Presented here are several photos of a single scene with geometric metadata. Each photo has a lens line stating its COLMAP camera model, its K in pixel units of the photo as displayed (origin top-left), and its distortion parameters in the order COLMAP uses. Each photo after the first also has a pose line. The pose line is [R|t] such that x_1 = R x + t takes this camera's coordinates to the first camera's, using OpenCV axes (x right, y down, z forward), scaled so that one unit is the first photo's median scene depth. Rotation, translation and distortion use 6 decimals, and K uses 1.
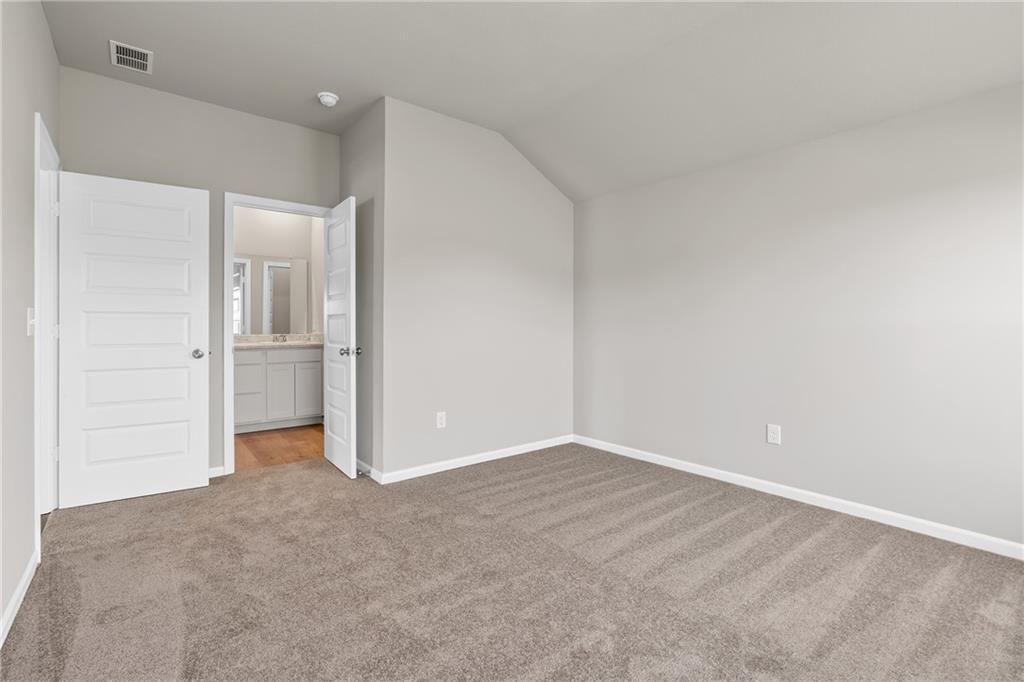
lens RADIAL K [[481.0, 0, 536.5], [0, 481.0, 337.4], [0, 0, 1]] dist [0.000912, 0.000137]
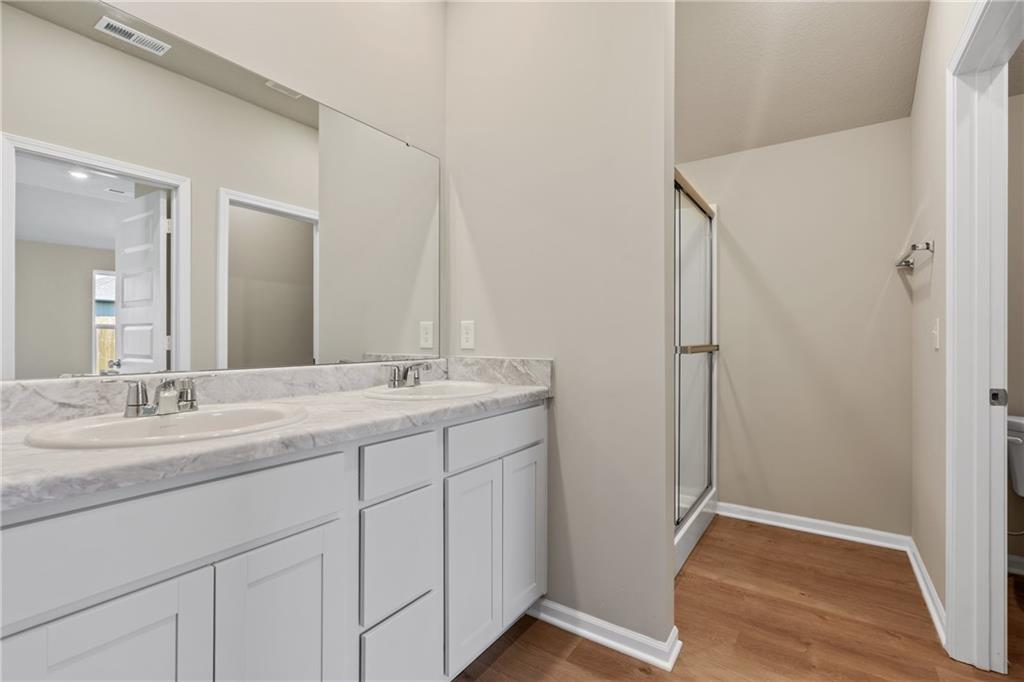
lens RADIAL K [[470.5, 0, 513.6], [0, 470.5, 345.5], [0, 0, 1]] dist [0.002275, 0.000907]
pose [[0.961482, -0.009726, 0.274697, -0.526649], [0.010940, 0.999936, -0.002890, -0.016277], [-0.274652, 0.005784, 0.961526, 0.642553]]
